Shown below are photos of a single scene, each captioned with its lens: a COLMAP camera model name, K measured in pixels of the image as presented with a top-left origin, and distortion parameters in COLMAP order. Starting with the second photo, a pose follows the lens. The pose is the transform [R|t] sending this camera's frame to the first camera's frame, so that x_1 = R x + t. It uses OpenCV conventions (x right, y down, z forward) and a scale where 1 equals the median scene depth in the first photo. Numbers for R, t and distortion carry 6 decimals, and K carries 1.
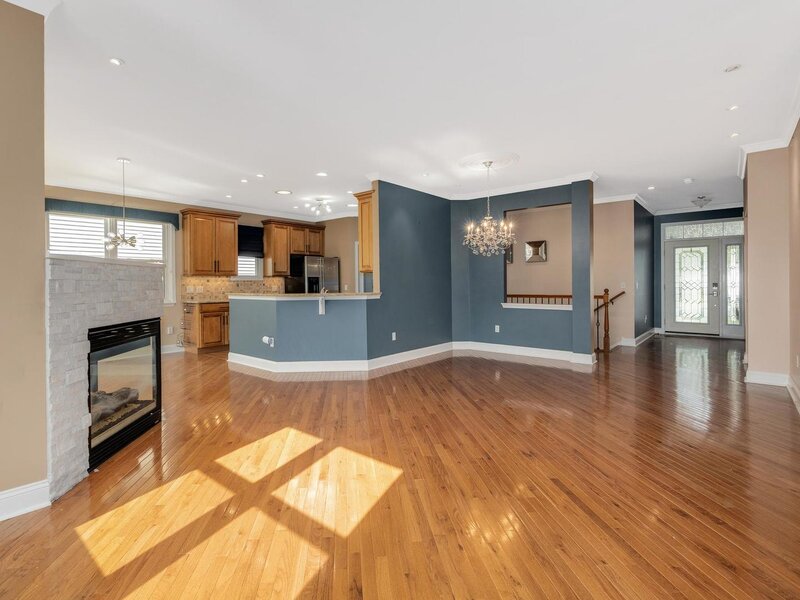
lens RADIAL K [[370.0, 0, 395.9], [0, 370.0, 297.5], [0, 0, 1]] dist [0.001775, -0.000047]
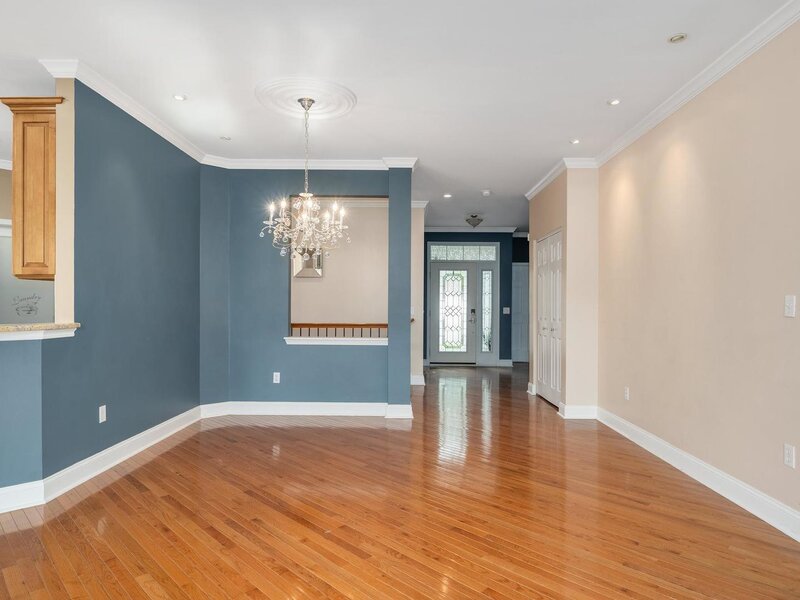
lens RADIAL K [[474.5, 0, 391.8], [0, 474.5, 310.3], [0, 0, 1]] dist [-0.001726, -0.002431]
pose [[0.791571, 0.007971, 0.611026, -0.072447], [0.011178, 0.999559, -0.027521, -0.007113], [-0.610975, 0.028614, 0.791132, 0.235193]]
